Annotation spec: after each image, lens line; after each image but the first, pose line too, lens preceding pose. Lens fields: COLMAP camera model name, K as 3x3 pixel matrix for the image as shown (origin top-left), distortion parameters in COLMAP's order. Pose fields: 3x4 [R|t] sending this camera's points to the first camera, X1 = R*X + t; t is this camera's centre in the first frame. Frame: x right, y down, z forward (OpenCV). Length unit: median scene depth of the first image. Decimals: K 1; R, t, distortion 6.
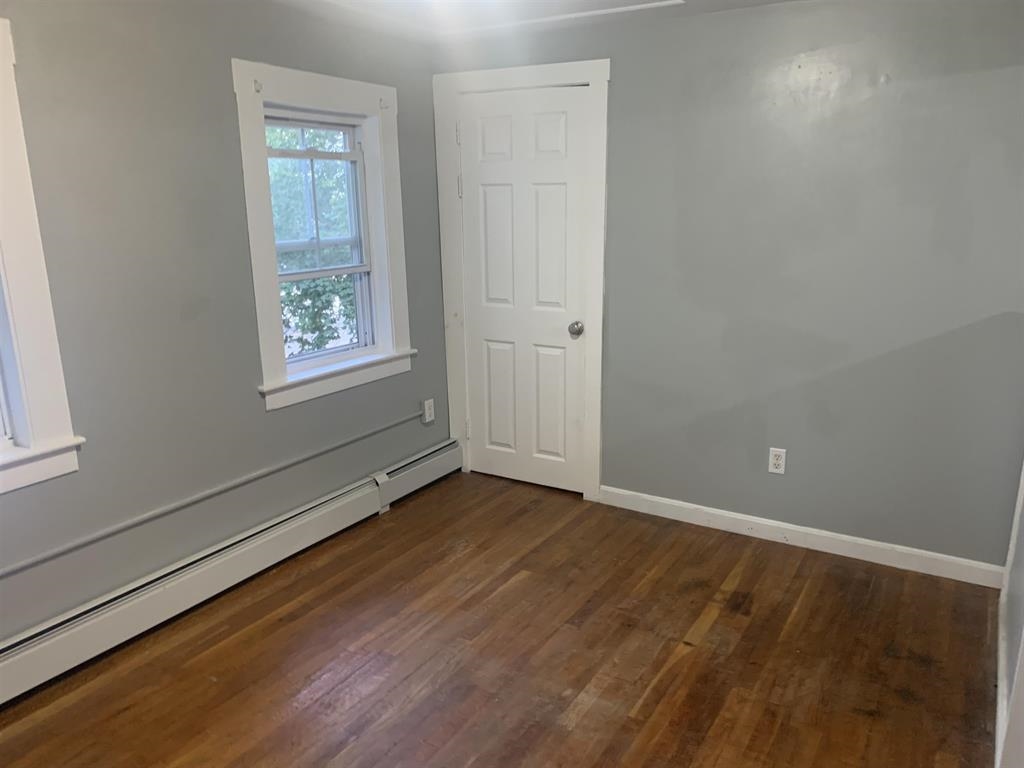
lens RADIAL K [[780.4, 0, 511.9], [0, 780.4, 397.2], [0, 0, 1]] dist [0.070753, -0.130210]
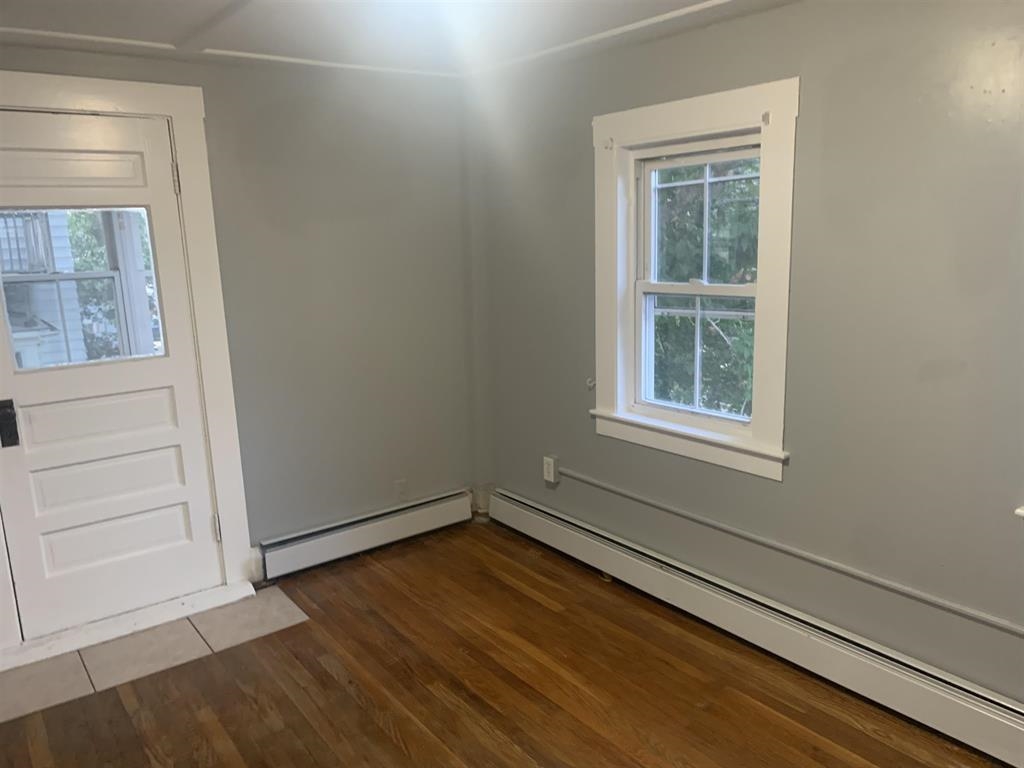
lens RADIAL K [[780.4, 0, 511.9], [0, 780.4, 397.2], [0, 0, 1]] dist [0.070753, -0.130210]
pose [[-0.381531, 0.213921, -0.899262, 0.398055], [-0.199936, 0.930724, 0.306232, -0.200426], [0.902474, 0.296632, -0.312330, 0.717761]]
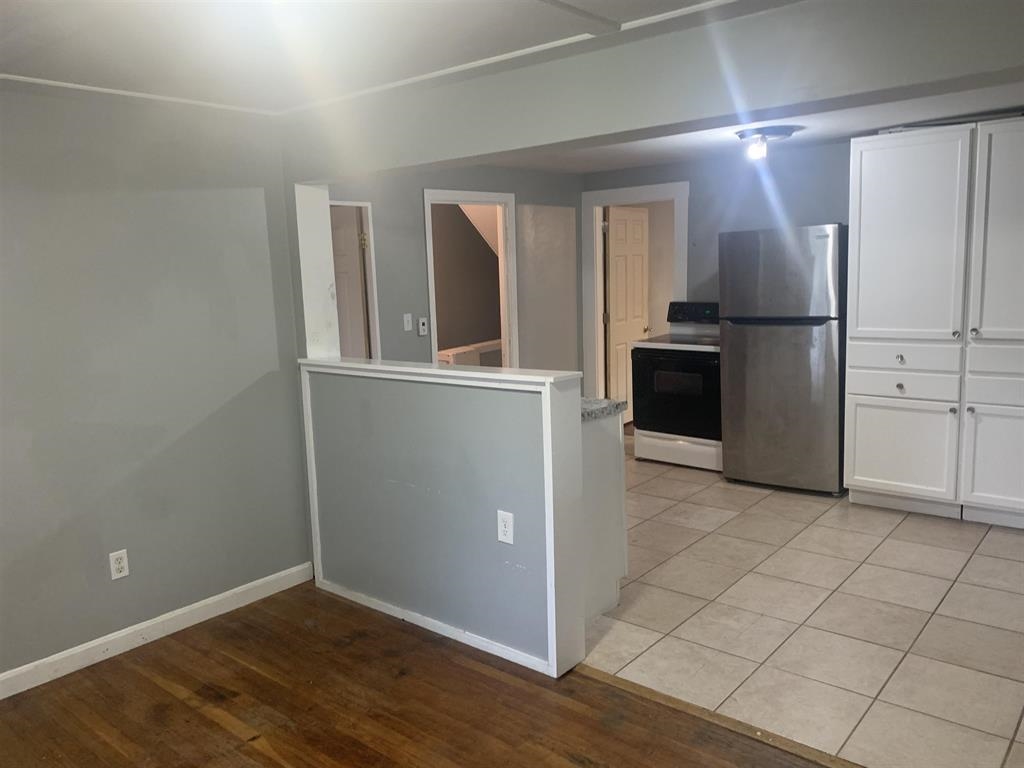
lens RADIAL K [[786.3, 0, 525.0], [0, 786.3, 375.6], [0, 0, 1]] dist [0.047423, -0.055665]
pose [[0.149991, -0.139656, 0.978774, -0.488412], [0.281070, 0.955150, 0.093213, -0.086830], [-0.947893, 0.261123, 0.182517, 0.307917]]
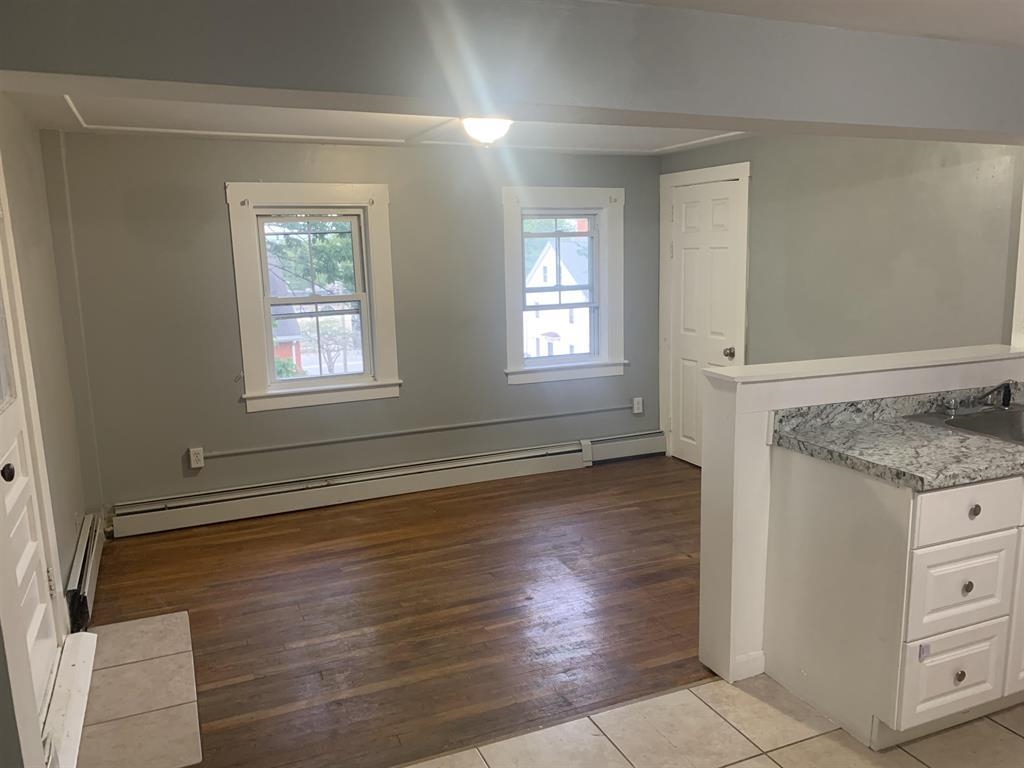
lens RADIAL K [[775.1, 0, 510.4], [0, 775.1, 388.8], [0, 0, 1]] dist [0.037205, -0.062721]
pose [[0.813429, 0.092219, -0.574307, 0.603112], [-0.131839, 0.990886, -0.027621, 0.067273], [0.566526, 0.098183, 0.818174, -0.338715]]
